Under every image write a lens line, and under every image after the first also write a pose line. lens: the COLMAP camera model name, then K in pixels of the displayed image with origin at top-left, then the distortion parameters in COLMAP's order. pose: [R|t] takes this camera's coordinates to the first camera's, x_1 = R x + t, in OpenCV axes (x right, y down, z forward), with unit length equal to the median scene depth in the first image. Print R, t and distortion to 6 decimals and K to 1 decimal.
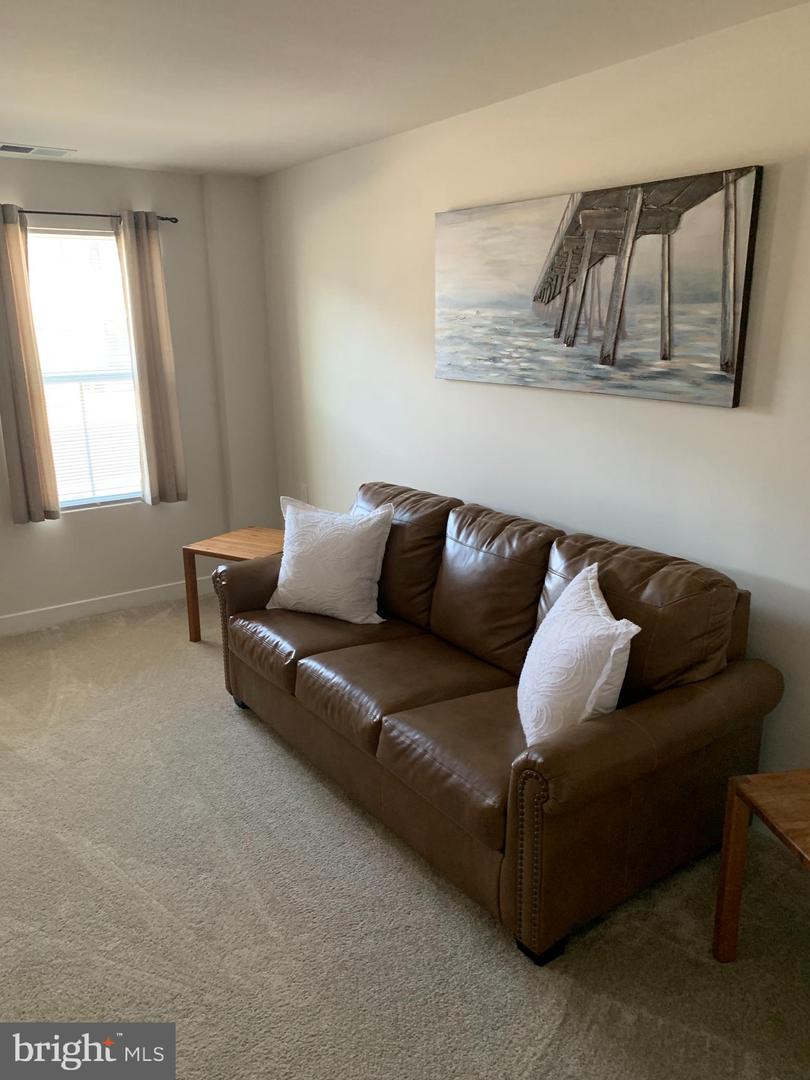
lens RADIAL K [[829.0, 0, 406.4], [0, 829.0, 536.8], [0, 0, 1]] dist [0.027639, -0.028738]
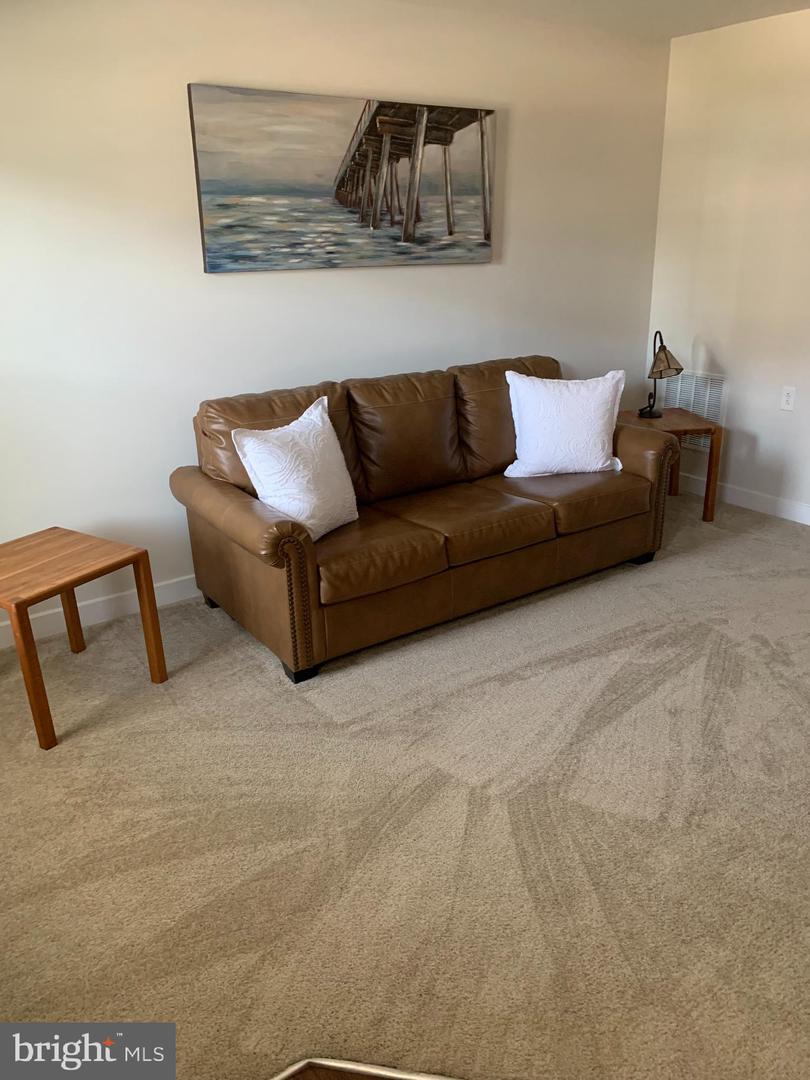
lens RADIAL K [[829.0, 0, 407.6], [0, 829.0, 543.4], [0, 0, 1]] dist [0.027639, -0.028738]
pose [[0.062342, -0.351218, 0.934216, -1.204161], [0.272925, 0.906358, 0.322532, -0.202567], [-0.960013, 0.234864, 0.152360, 0.925734]]
